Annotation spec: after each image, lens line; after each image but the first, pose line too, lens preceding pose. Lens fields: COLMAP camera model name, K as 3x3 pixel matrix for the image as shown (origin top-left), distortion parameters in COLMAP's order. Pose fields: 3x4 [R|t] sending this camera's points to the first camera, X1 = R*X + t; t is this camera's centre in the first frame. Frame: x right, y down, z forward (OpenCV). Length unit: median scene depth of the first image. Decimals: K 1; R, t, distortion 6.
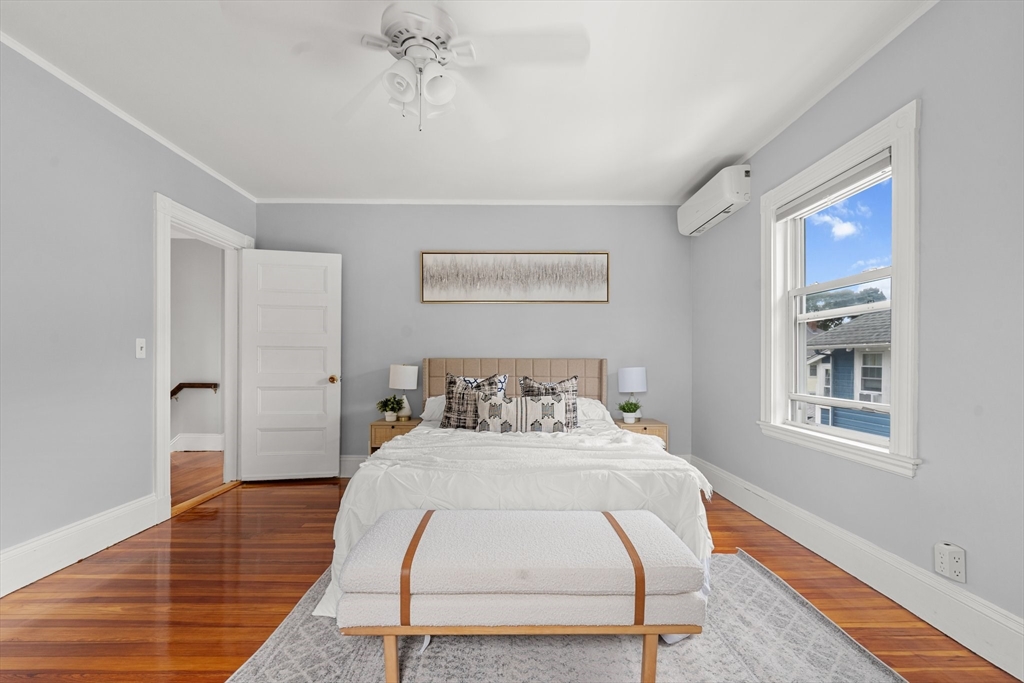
lens RADIAL K [[424.6, 0, 520.8], [0, 424.6, 350.2], [0, 0, 1]] dist [0.014715, -0.008482]
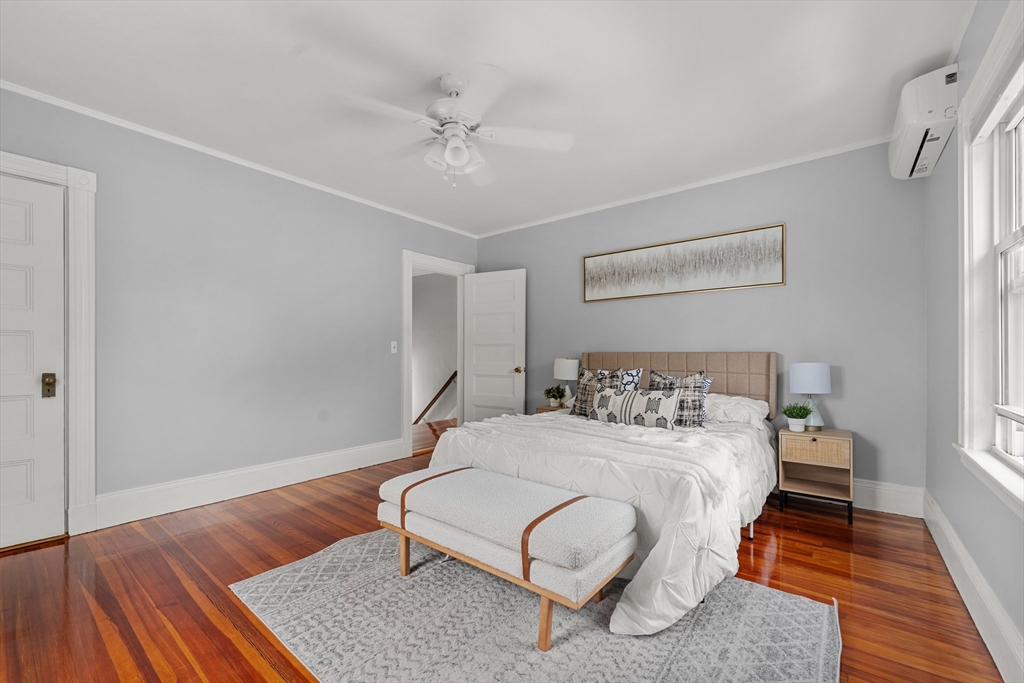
lens RADIAL K [[424.6, 0, 520.8], [0, 424.6, 350.2], [0, 0, 1]] dist [0.014715, -0.008482]
pose [[0.779446, -0.008631, -0.626410, 0.356192], [0.016850, 0.999832, 0.007190, 0.001516], [0.626243, -0.016160, 0.779460, 0.032524]]
